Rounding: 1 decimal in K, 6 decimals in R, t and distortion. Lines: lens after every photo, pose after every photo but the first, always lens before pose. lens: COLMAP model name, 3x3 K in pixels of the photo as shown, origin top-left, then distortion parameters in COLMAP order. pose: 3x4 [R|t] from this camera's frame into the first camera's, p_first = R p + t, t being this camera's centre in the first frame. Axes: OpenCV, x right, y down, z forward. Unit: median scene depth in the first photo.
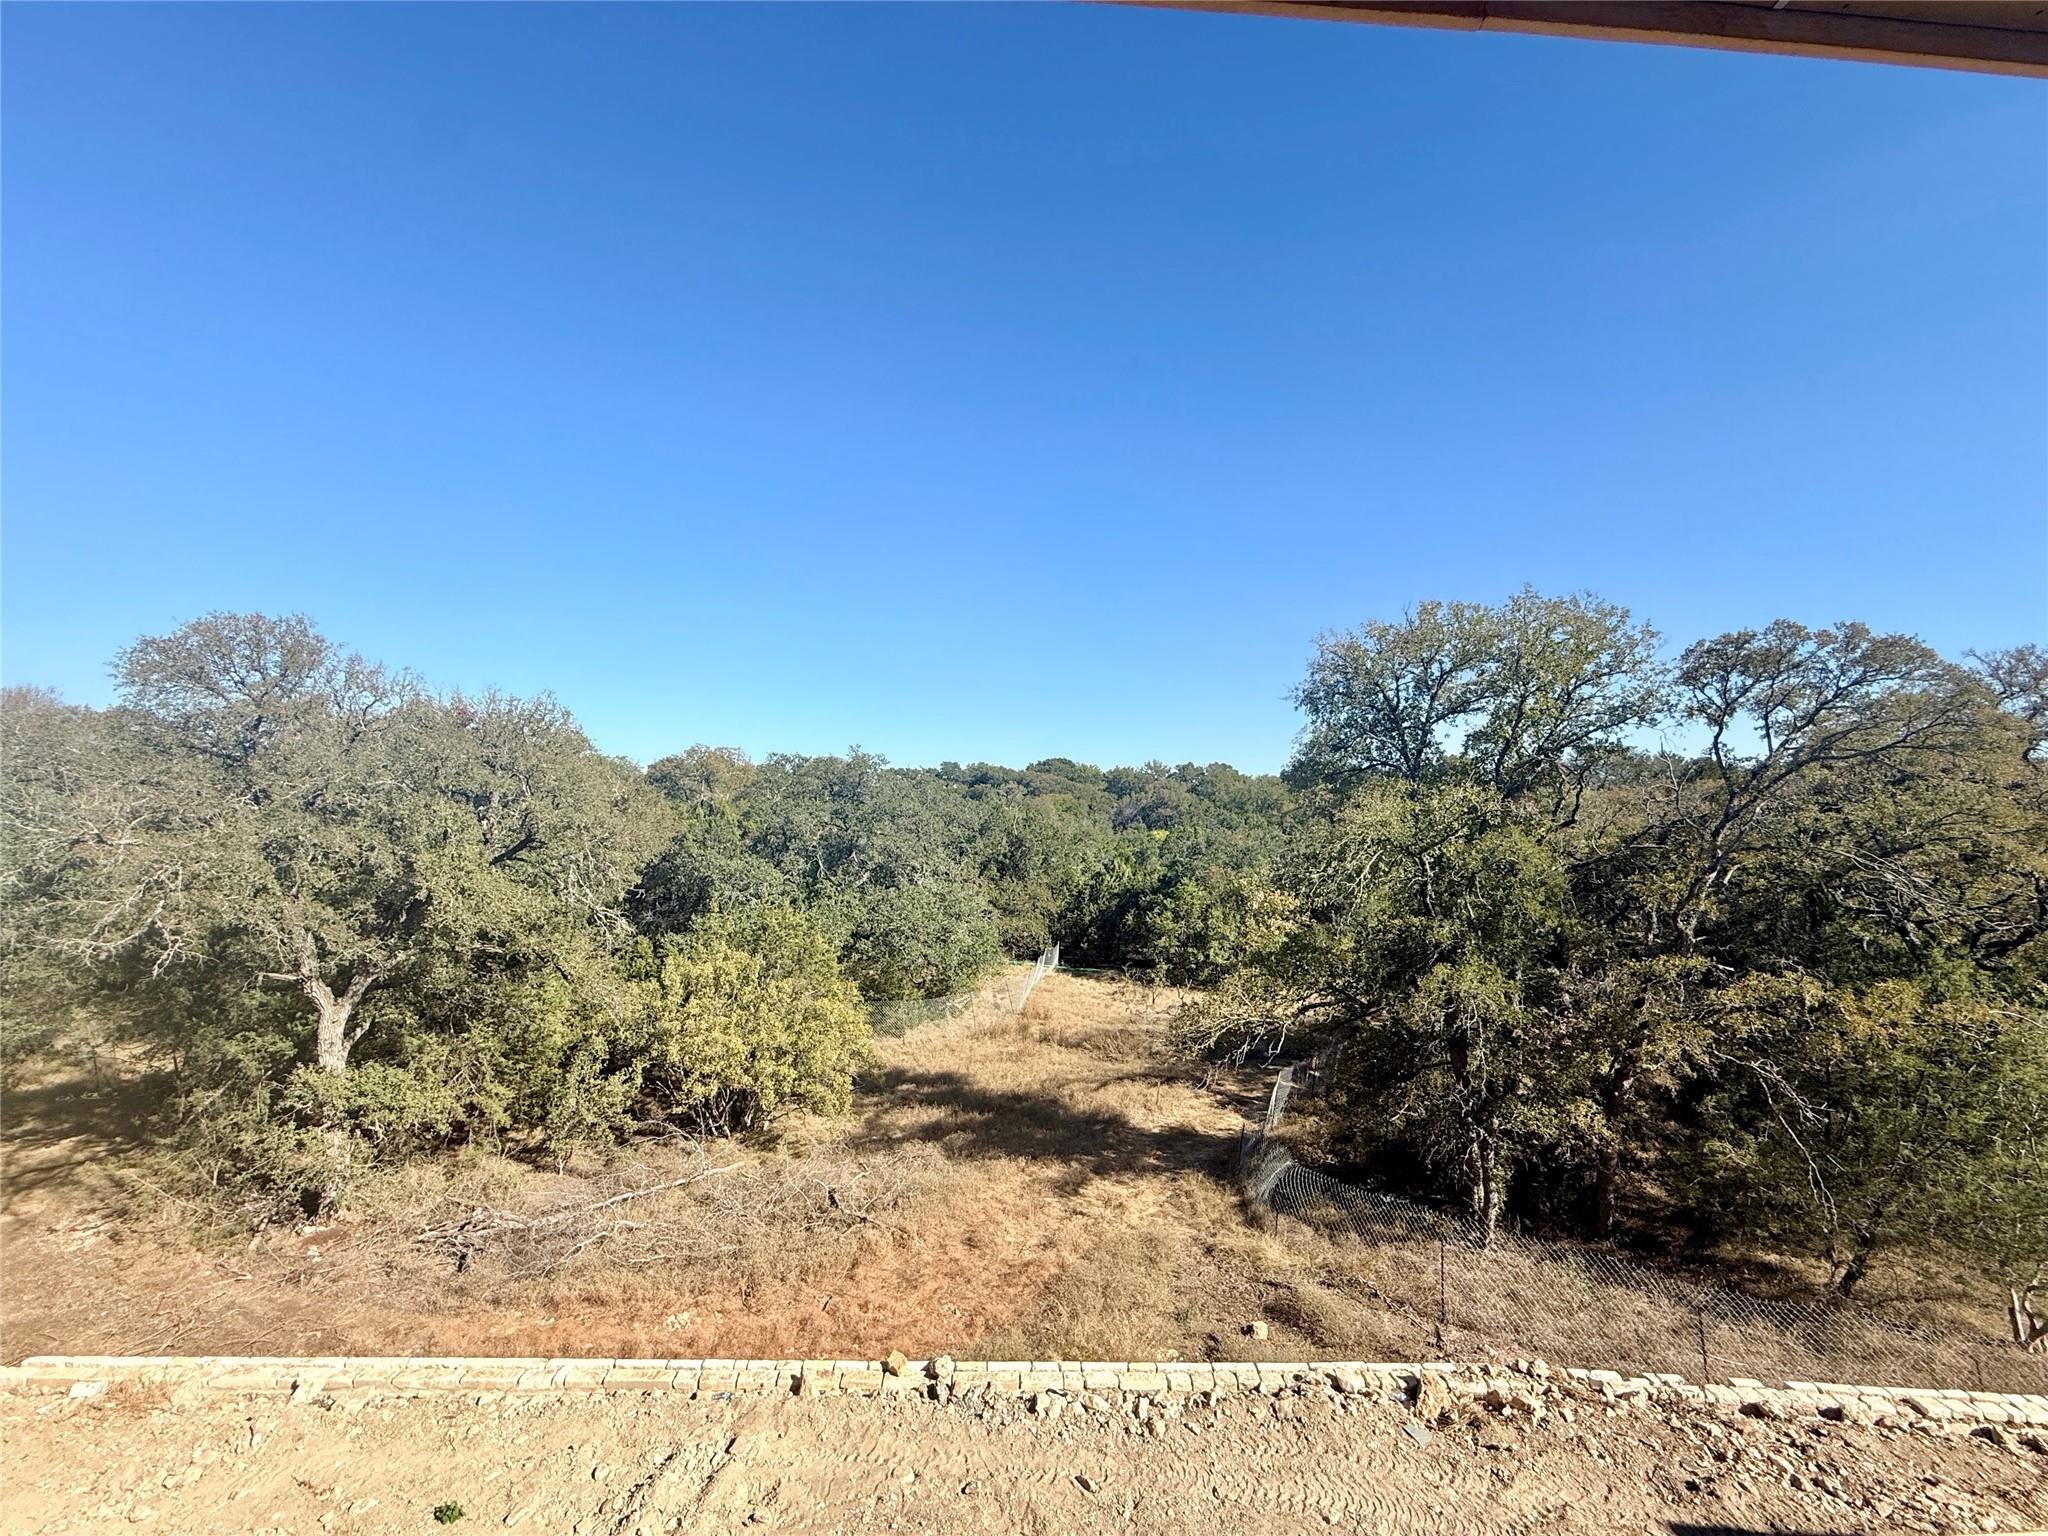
lens RADIAL K [[822.2, 0, 1027.7], [0, 822.2, 763.2], [0, 0, 1]] dist [0.004297, 0.001022]
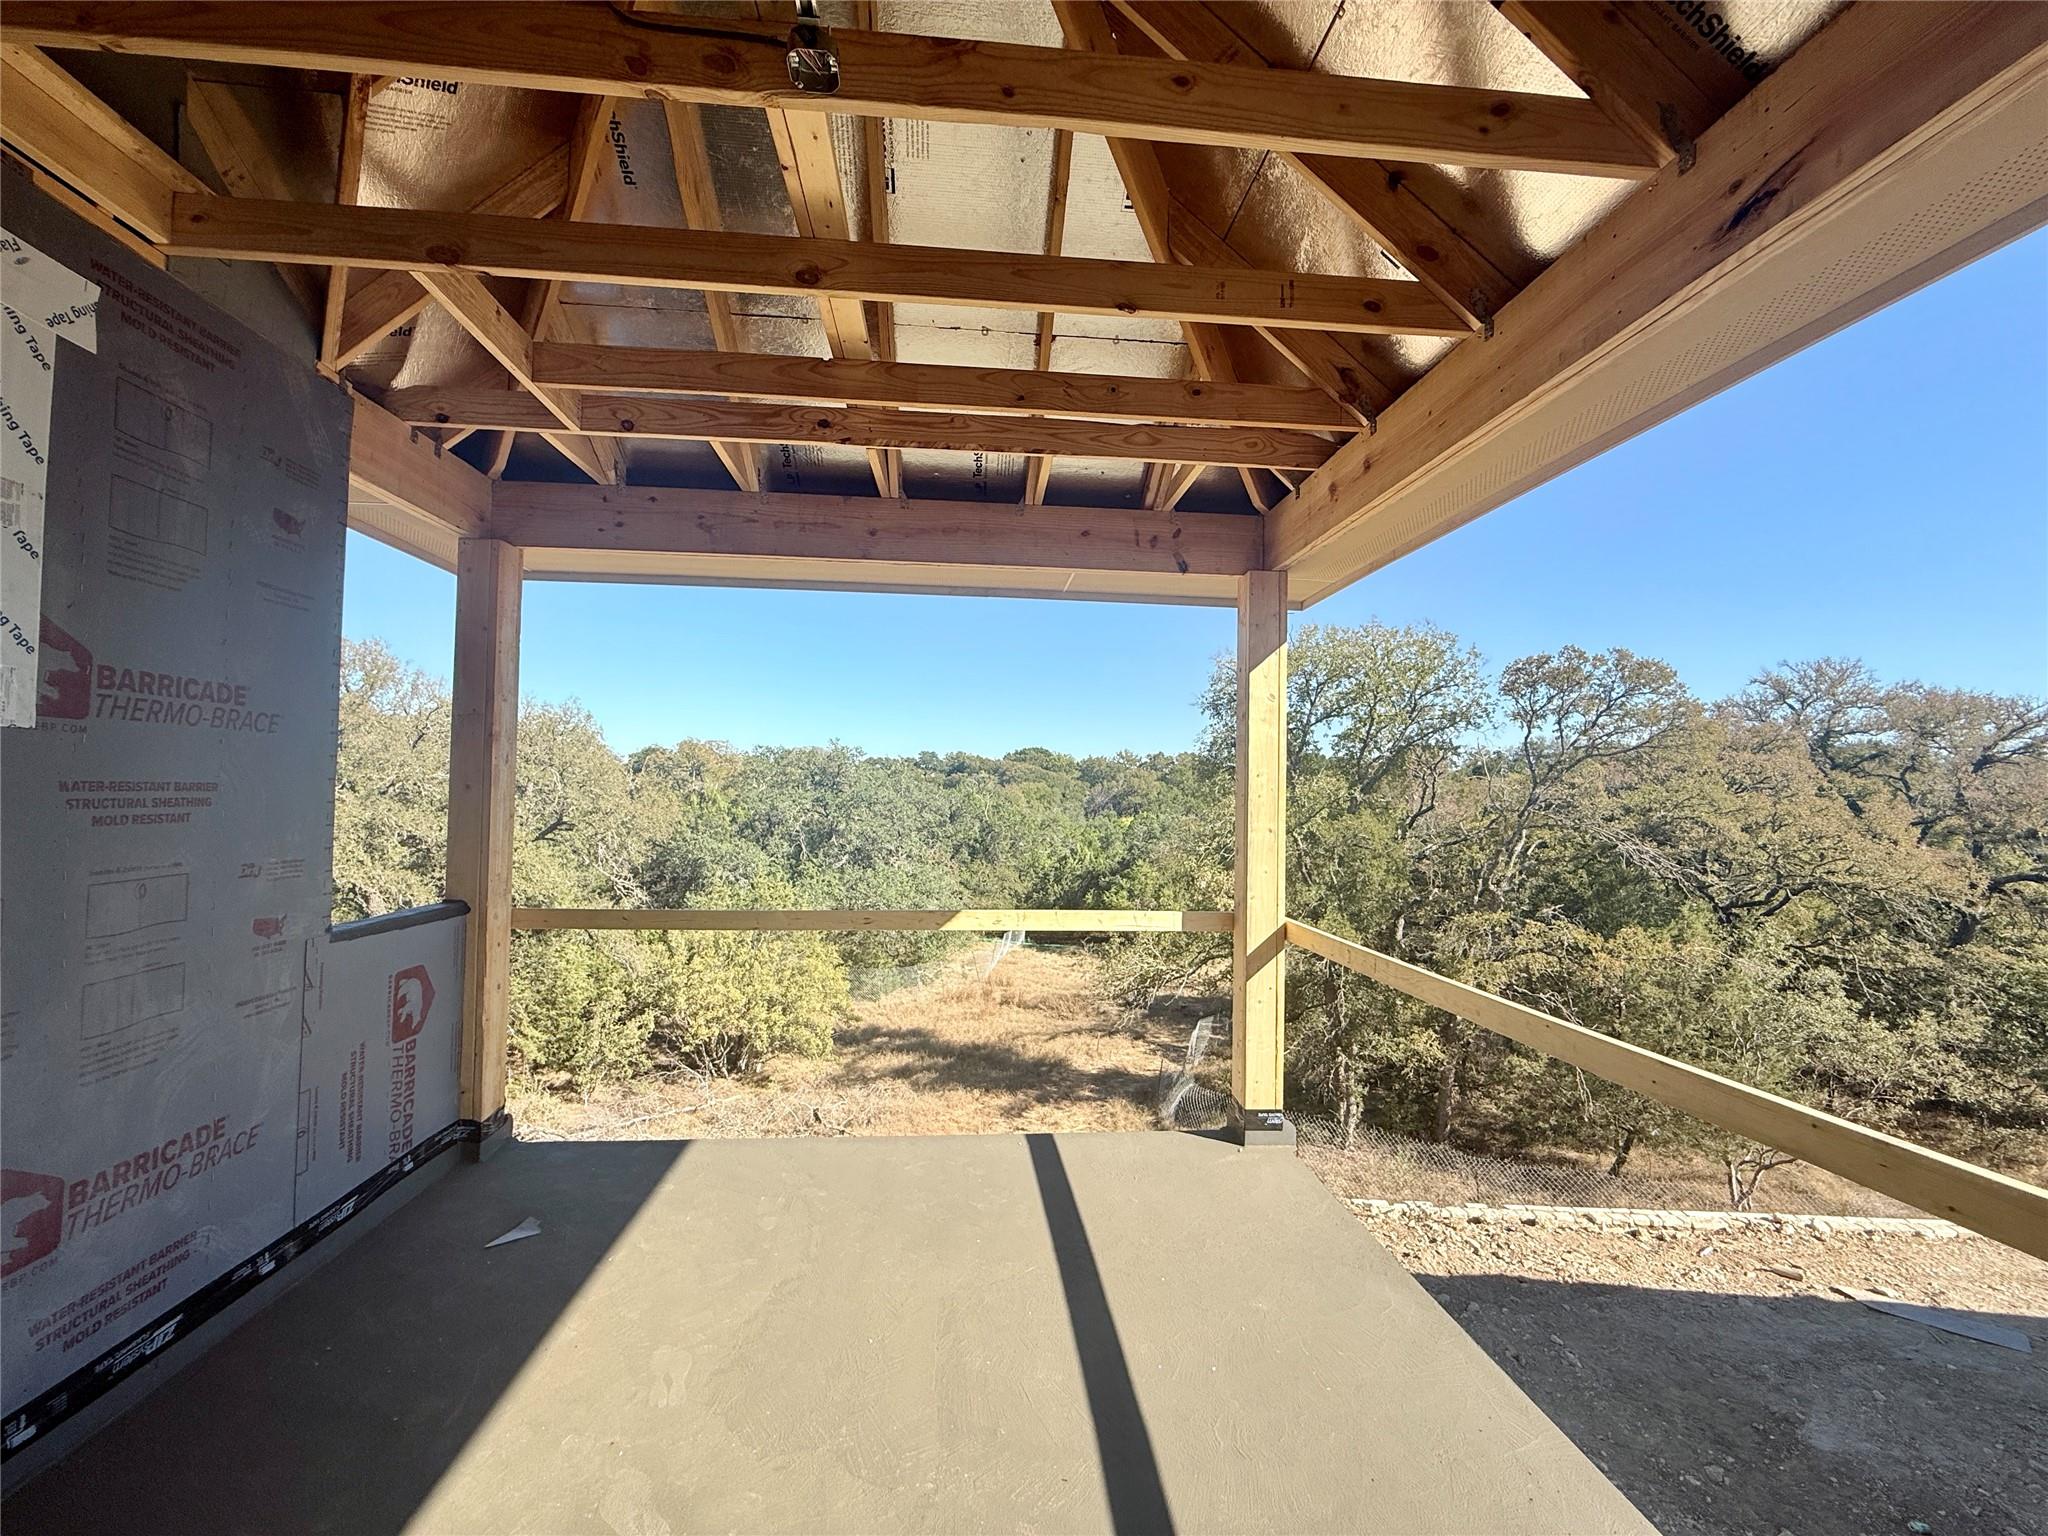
lens RADIAL K [[822.2, 0, 1021.2], [0, 822.2, 767.3], [0, 0, 1]] dist [0.004297, 0.001022]
pose [[0.999885, -0.000619, 0.015163, 0.039013], [0.000327, 0.999815, 0.019209, -0.008367], [-0.015172, -0.019202, 0.999701, -0.174726]]
